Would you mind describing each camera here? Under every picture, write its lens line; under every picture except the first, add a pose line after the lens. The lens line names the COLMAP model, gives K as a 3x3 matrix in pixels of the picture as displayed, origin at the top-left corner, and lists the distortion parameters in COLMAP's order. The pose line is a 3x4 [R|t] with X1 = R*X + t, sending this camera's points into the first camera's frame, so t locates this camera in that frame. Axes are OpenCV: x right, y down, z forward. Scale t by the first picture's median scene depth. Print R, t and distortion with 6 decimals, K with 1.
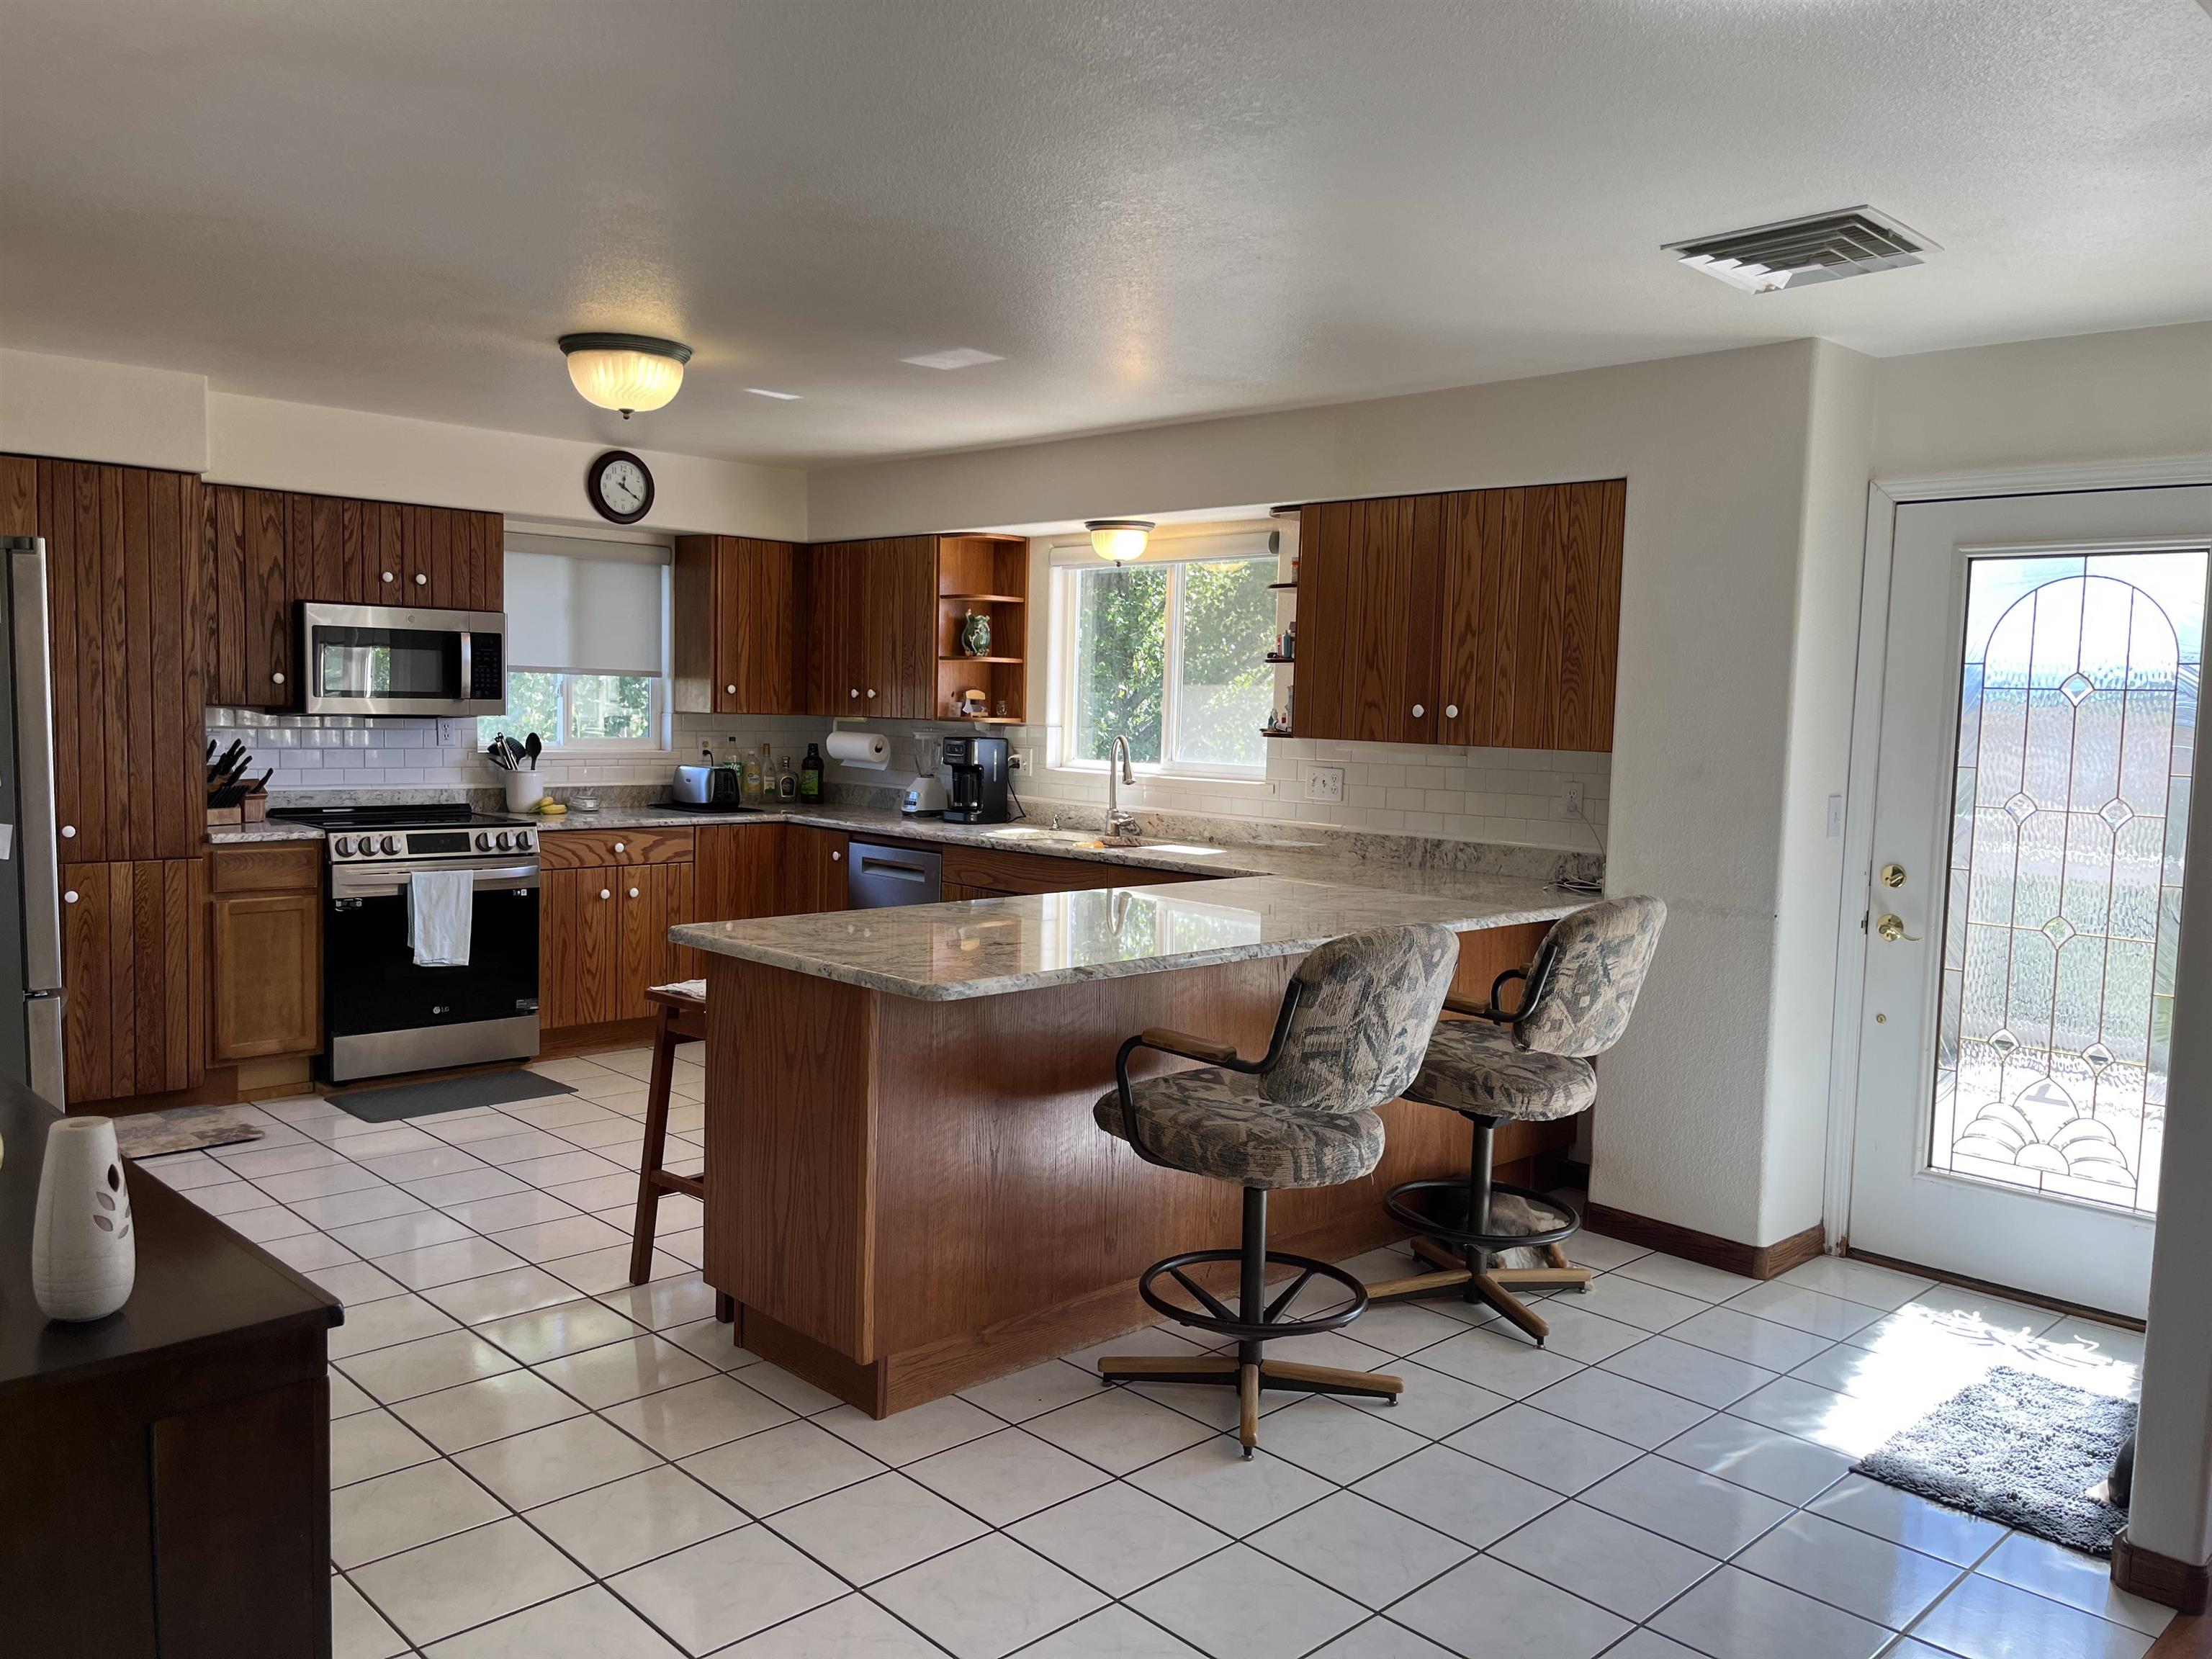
lens RADIAL K [[1680.8, 0, 1092.8], [0, 1680.8, 835.5], [0, 0, 1]] dist [0.060351, -0.081035]
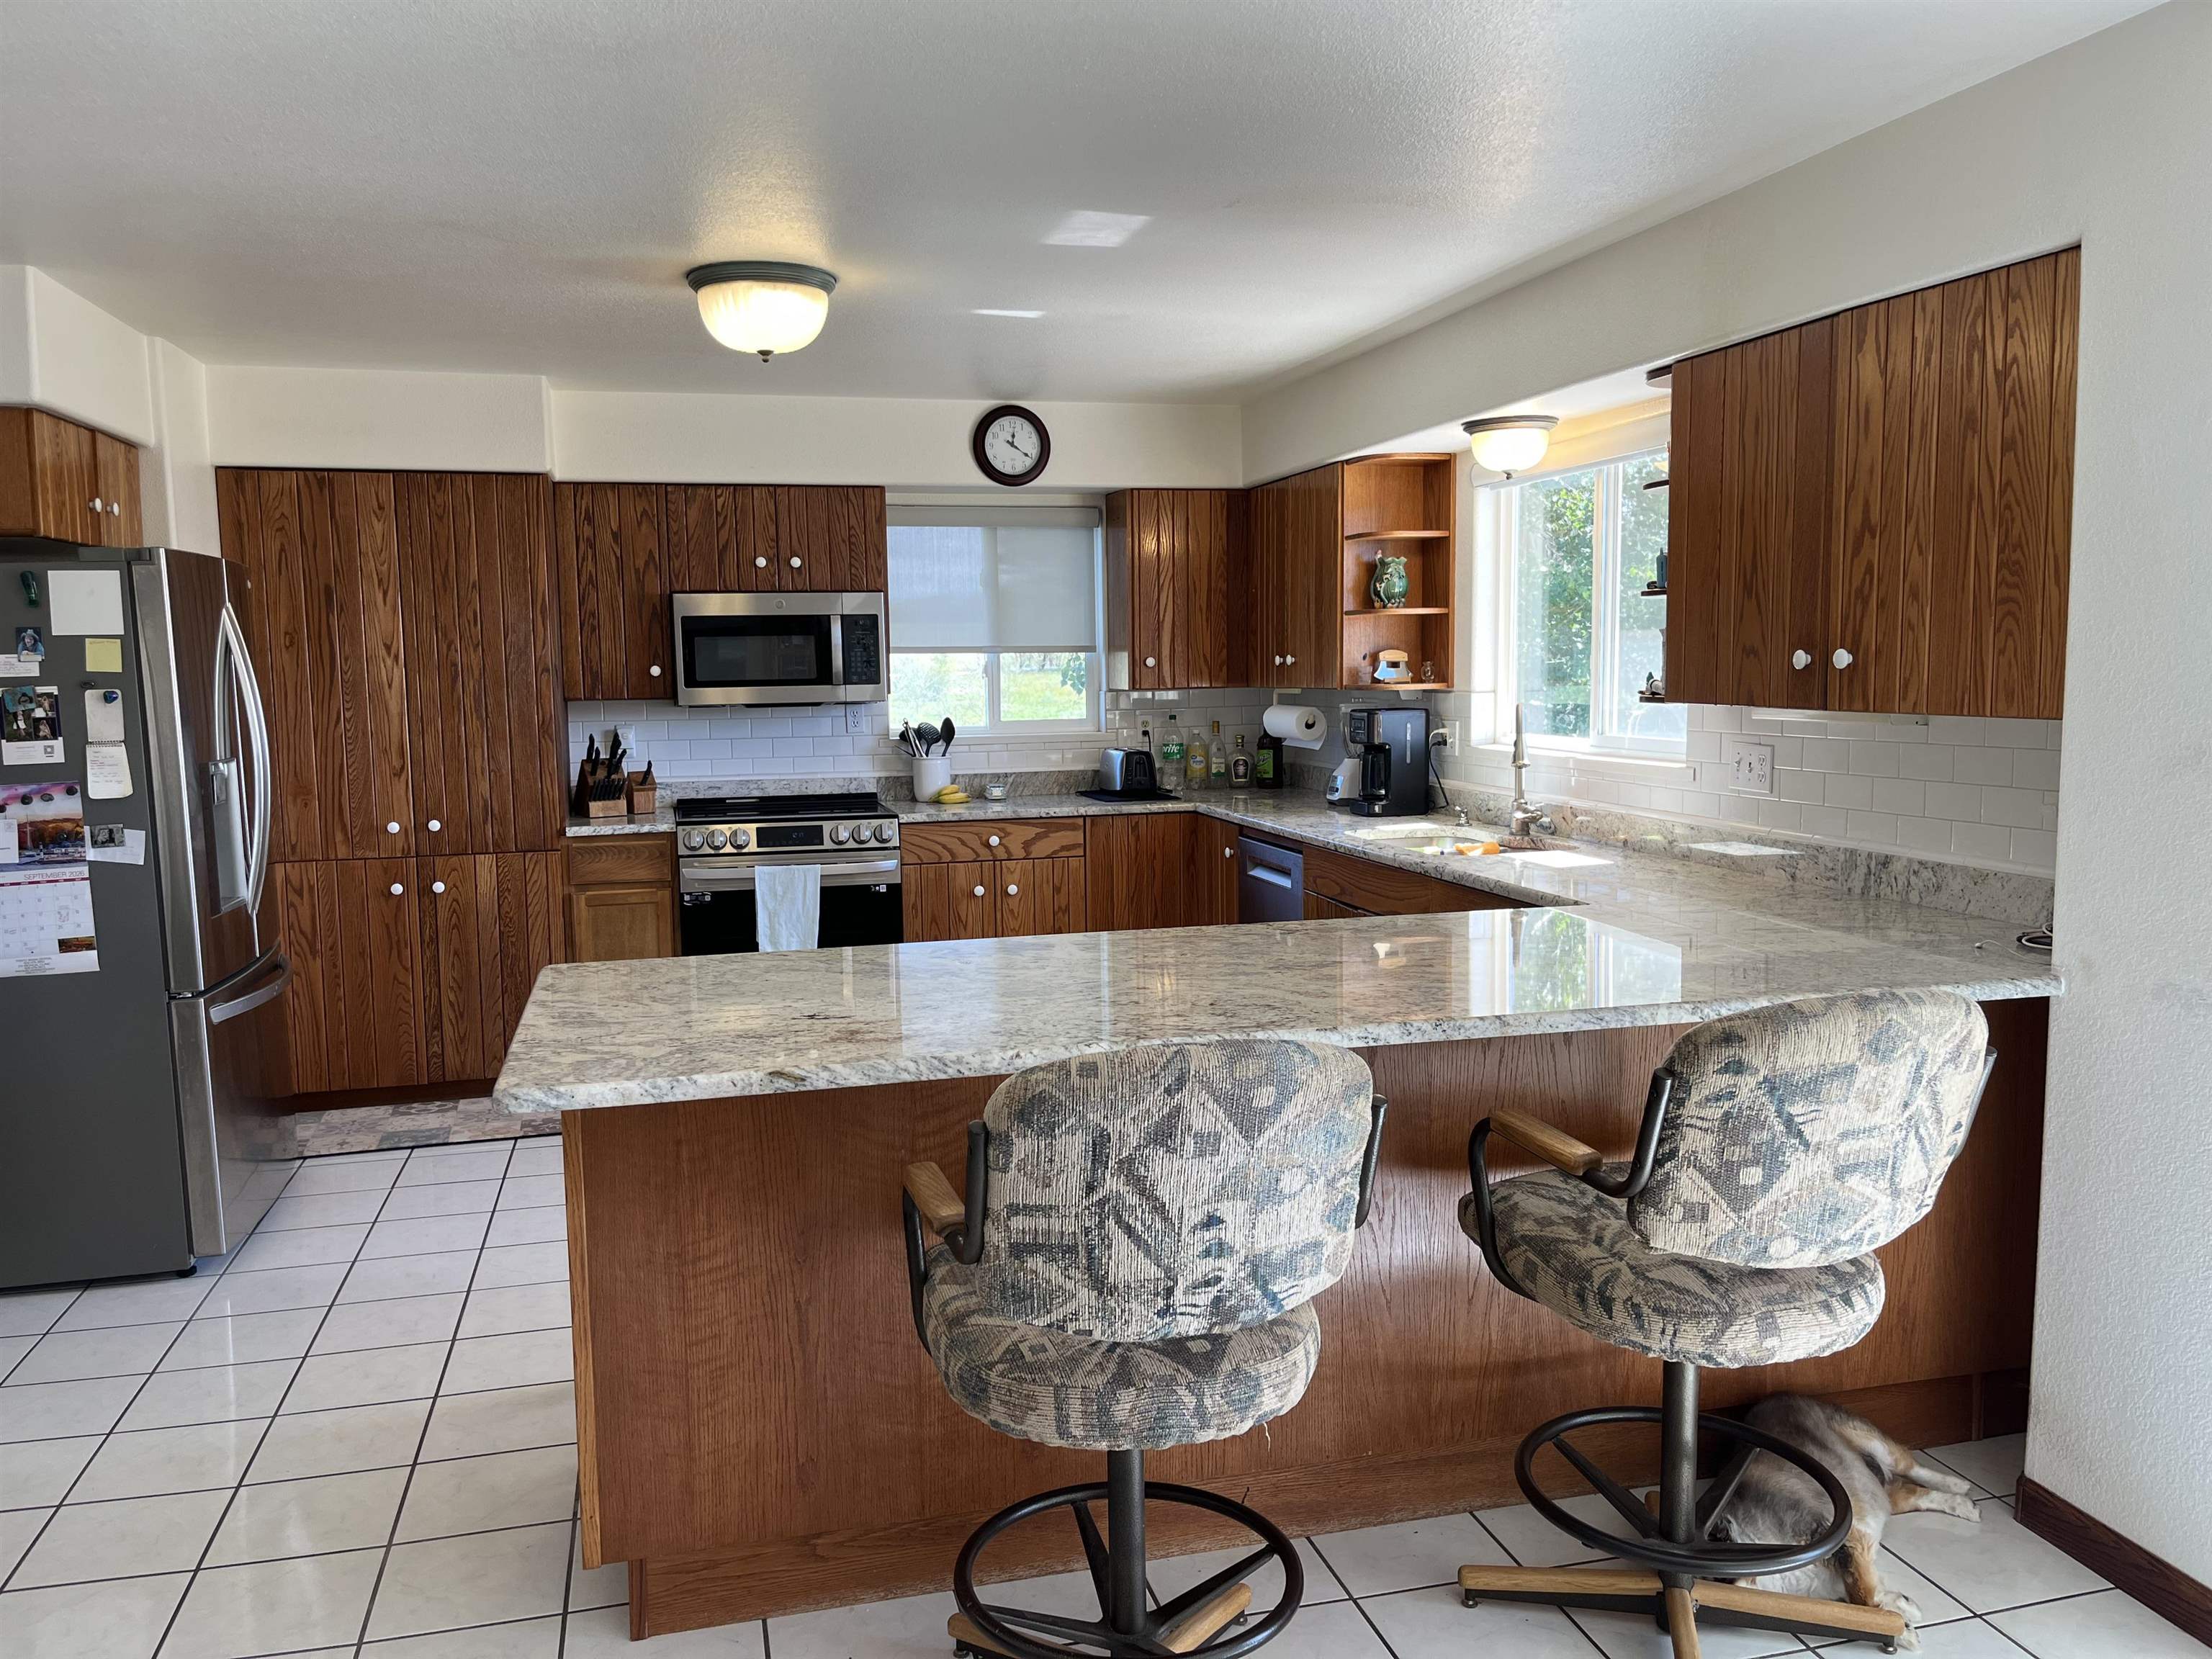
lens RADIAL K [[1680.8, 0, 1090.3], [0, 1680.8, 839.9], [0, 0, 1]] dist [0.060351, -0.081035]
pose [[0.868462, 0.013105, -0.495583, 0.290869], [-0.001122, 0.999700, 0.024469, -0.021026], [0.495755, -0.020694, 0.868216, 0.309889]]
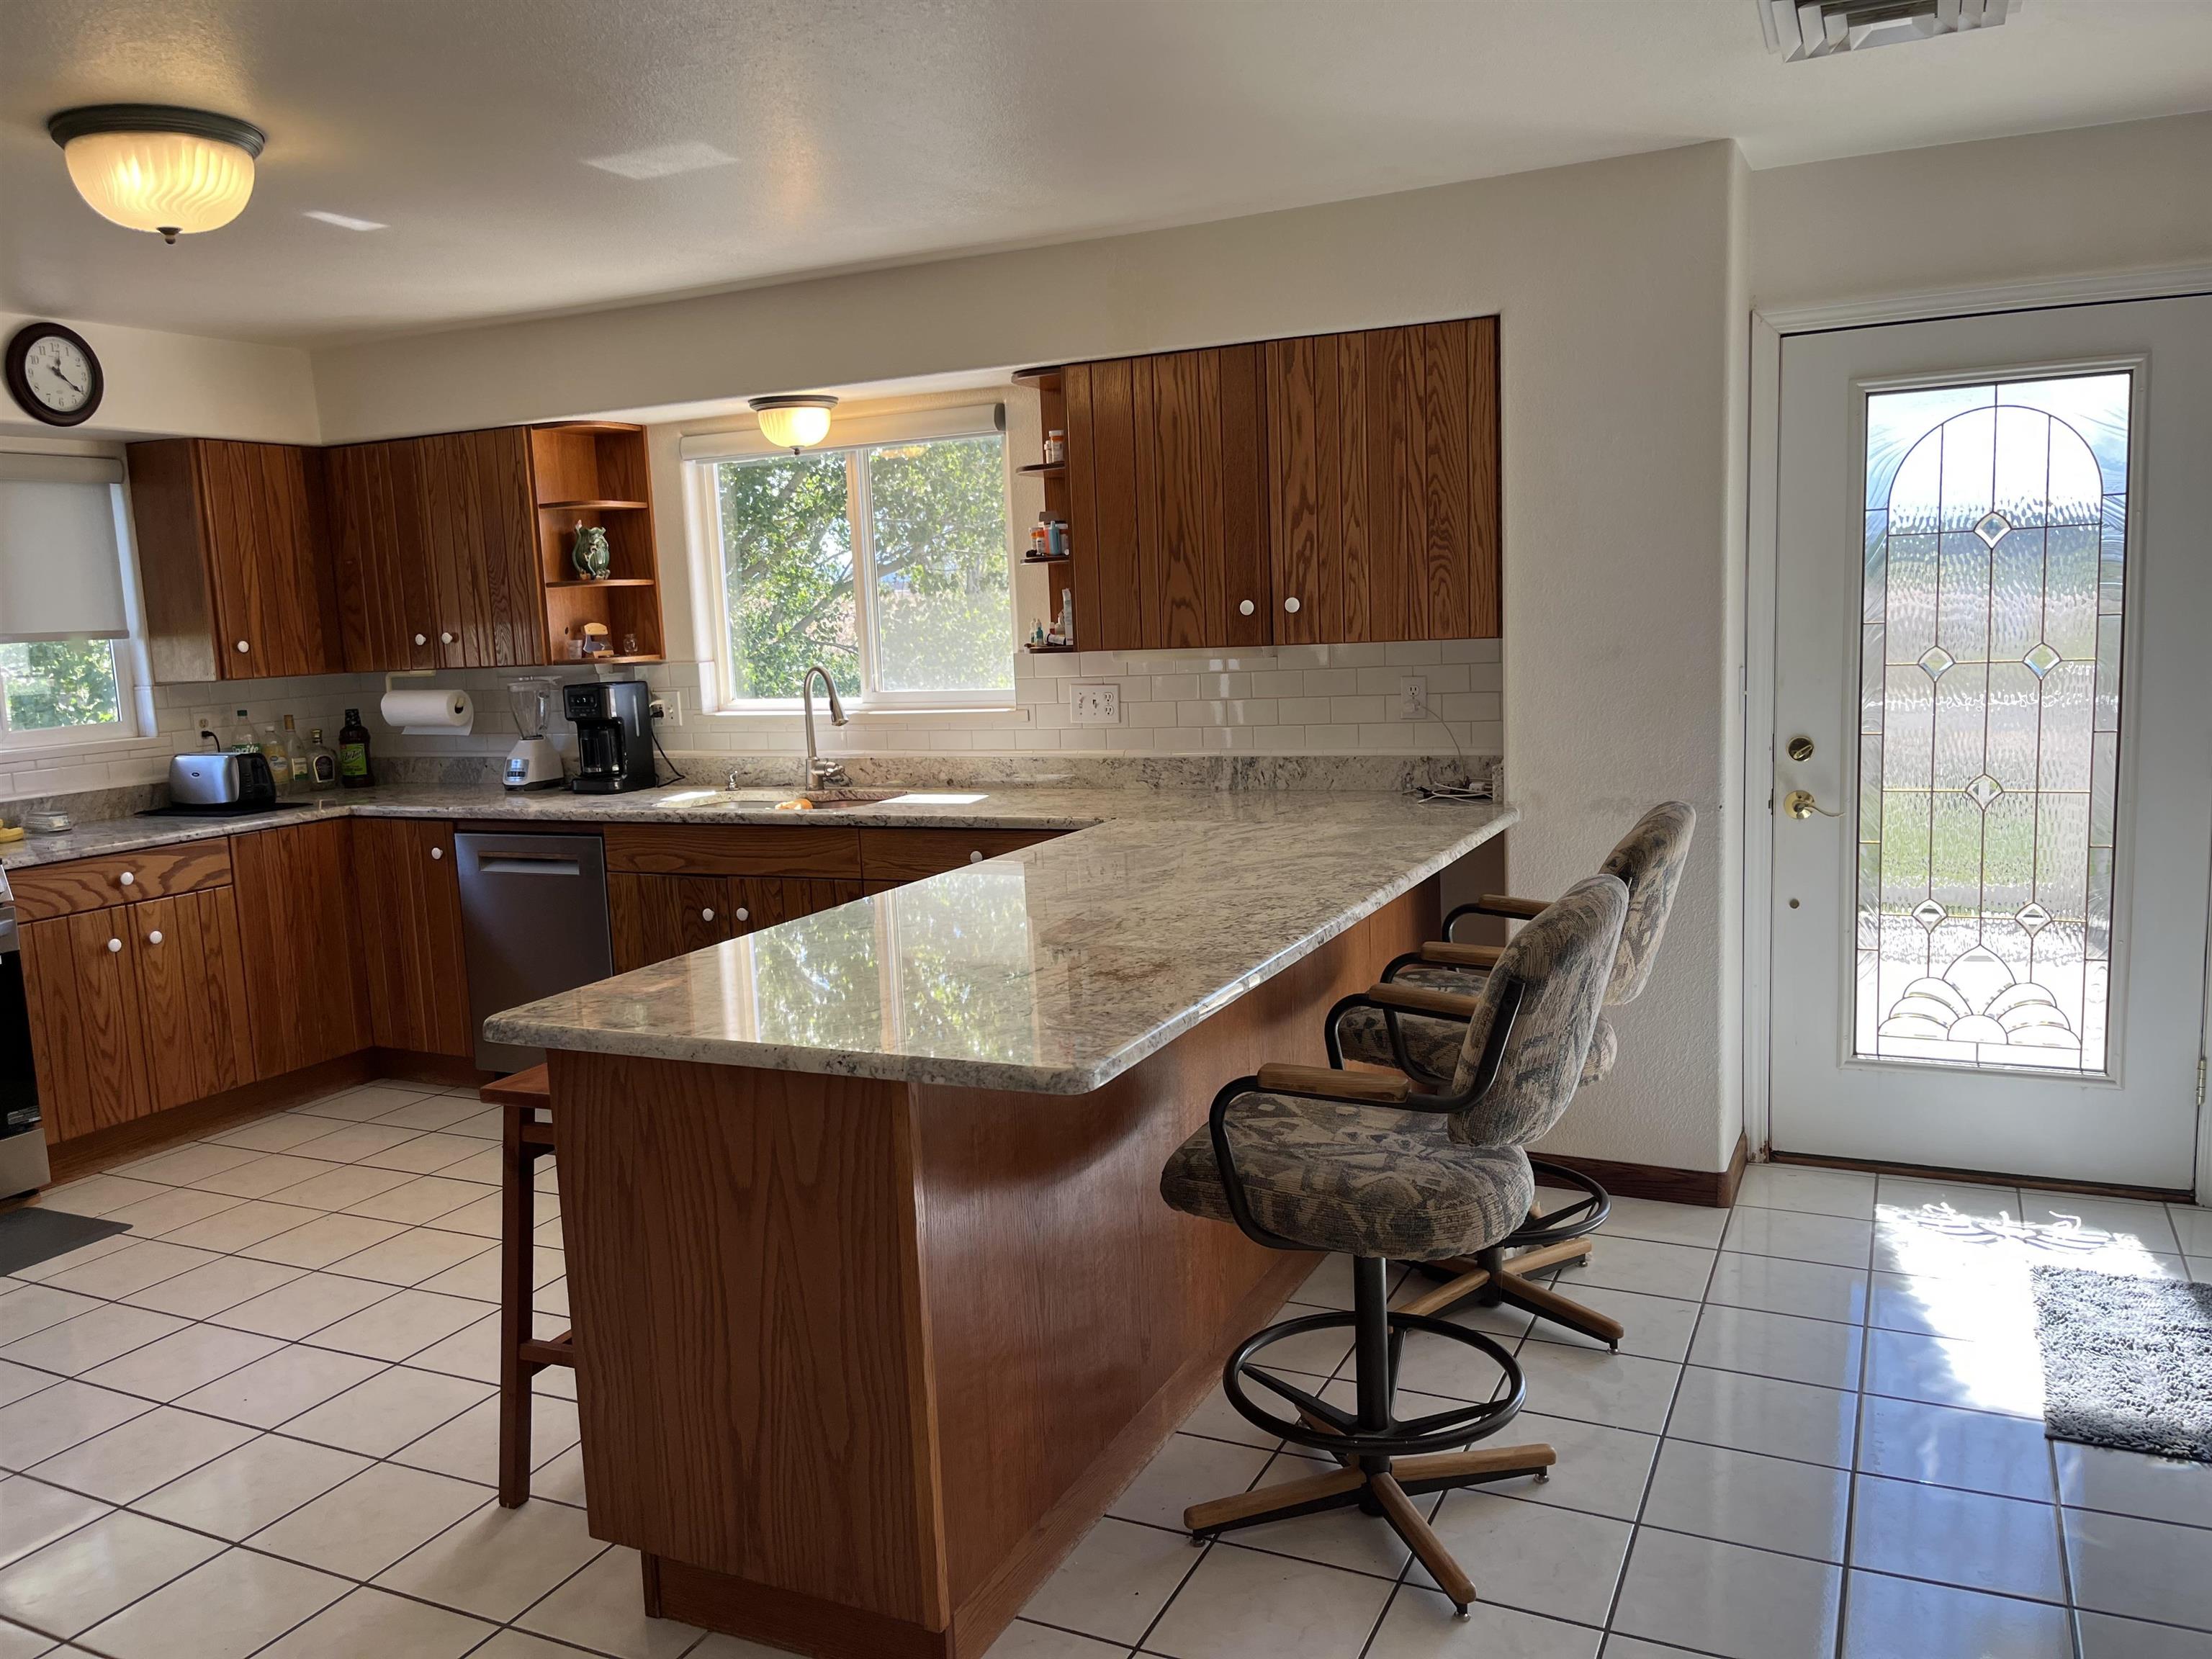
lens RADIAL K [[1680.8, 0, 1084.7], [0, 1680.8, 839.4], [0, 0, 1]] dist [0.060351, -0.081035]
pose [[0.936591, -0.116143, 0.330619, -0.180811], [0.098101, 0.992655, 0.070803, -0.027345], [-0.336413, -0.033879, 0.941105, 0.241572]]
